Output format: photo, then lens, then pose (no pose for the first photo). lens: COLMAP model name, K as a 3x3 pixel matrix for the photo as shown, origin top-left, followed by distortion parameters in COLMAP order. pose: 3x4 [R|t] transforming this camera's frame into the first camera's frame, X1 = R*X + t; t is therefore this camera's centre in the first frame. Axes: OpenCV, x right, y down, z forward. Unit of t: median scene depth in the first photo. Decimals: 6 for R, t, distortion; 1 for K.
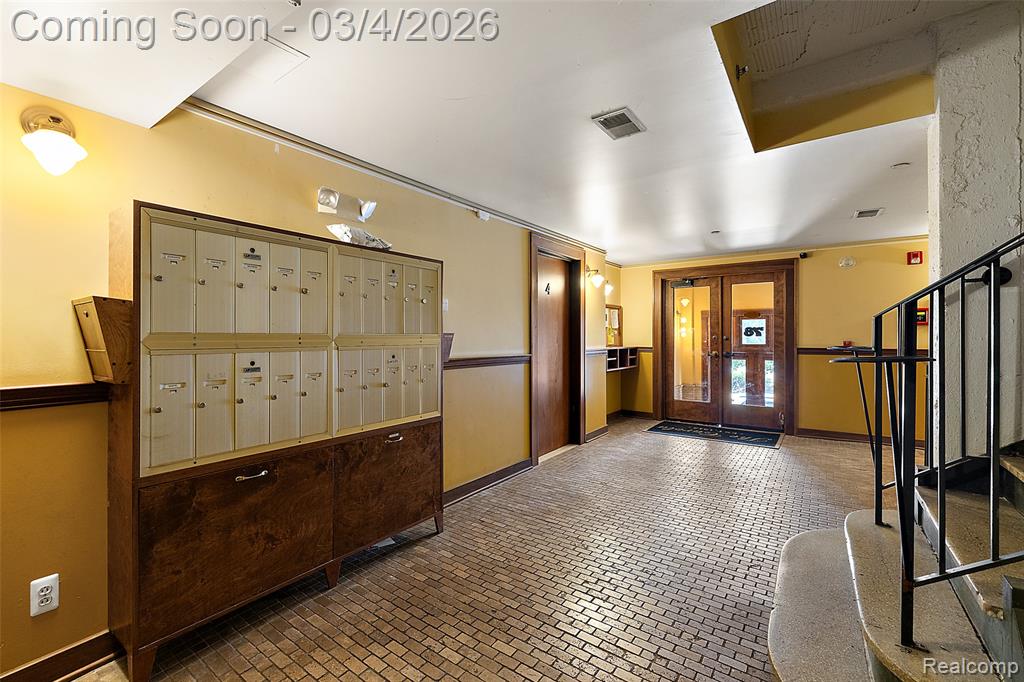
lens RADIAL K [[434.8, 0, 509.7], [0, 434.8, 340.8], [0, 0, 1]] dist [0.000397, 0.000383]
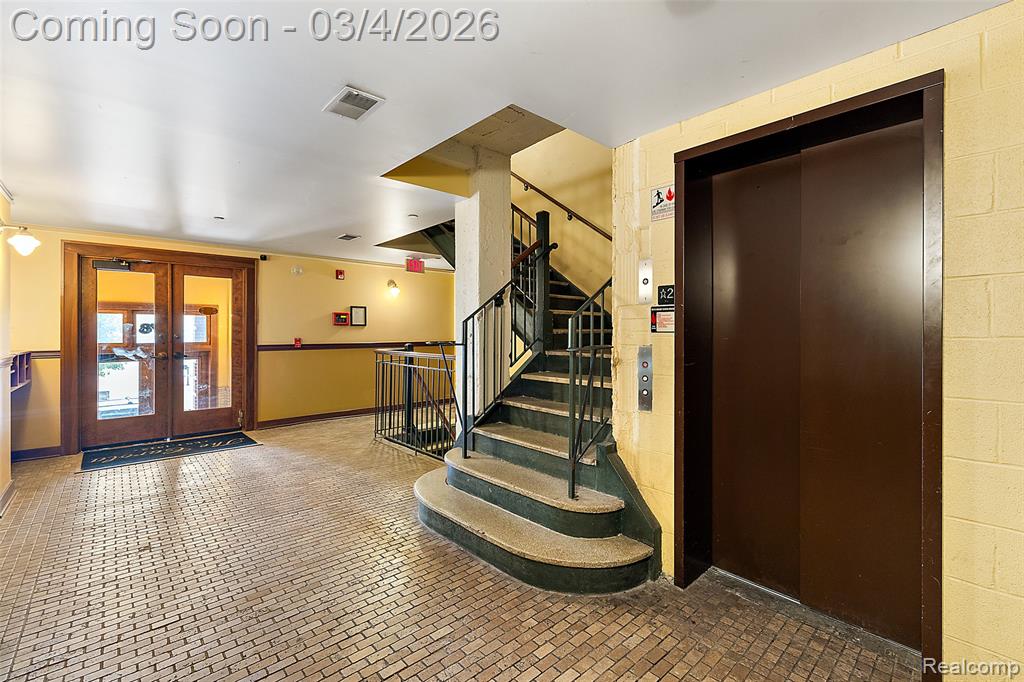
lens RADIAL K [[433.5, 0, 507.3], [0, 433.5, 336.5], [0, 0, 1]] dist [0.001962, 0.000325]
pose [[0.224584, -0.010190, 0.974402, -0.204433], [0.011670, 0.999902, 0.007767, -0.005097], [-0.974385, 0.009627, 0.224680, 0.174974]]
